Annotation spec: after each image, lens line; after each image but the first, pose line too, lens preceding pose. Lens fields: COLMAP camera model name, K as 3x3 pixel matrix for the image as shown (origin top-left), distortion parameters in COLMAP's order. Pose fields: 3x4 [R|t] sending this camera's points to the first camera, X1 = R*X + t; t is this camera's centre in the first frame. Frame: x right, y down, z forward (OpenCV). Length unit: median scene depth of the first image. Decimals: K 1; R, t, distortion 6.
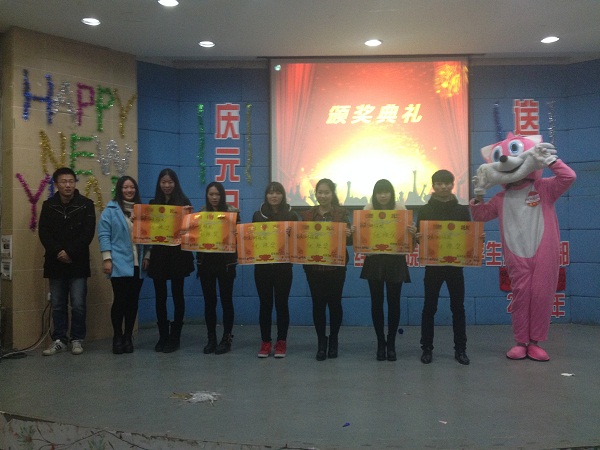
lens RADIAL K [[602.7, 0, 300.0], [0, 602.7, 225.0], [0, 0, 1]] dist [0.054472, -0.006229]
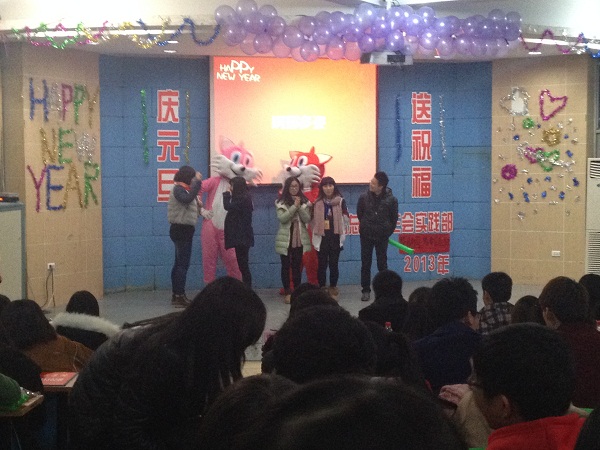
lens RADIAL K [[1136.7, 0, 300.0], [0, 1136.7, 225.0], [0, 0, 1]] dist [0.014564, 0.045460]
pose [[0.964852, -0.014125, 0.262413, -0.491308], [-0.005404, 0.997277, 0.073550, -0.123925], [-0.262737, -0.072383, 0.962149, -1.209155]]
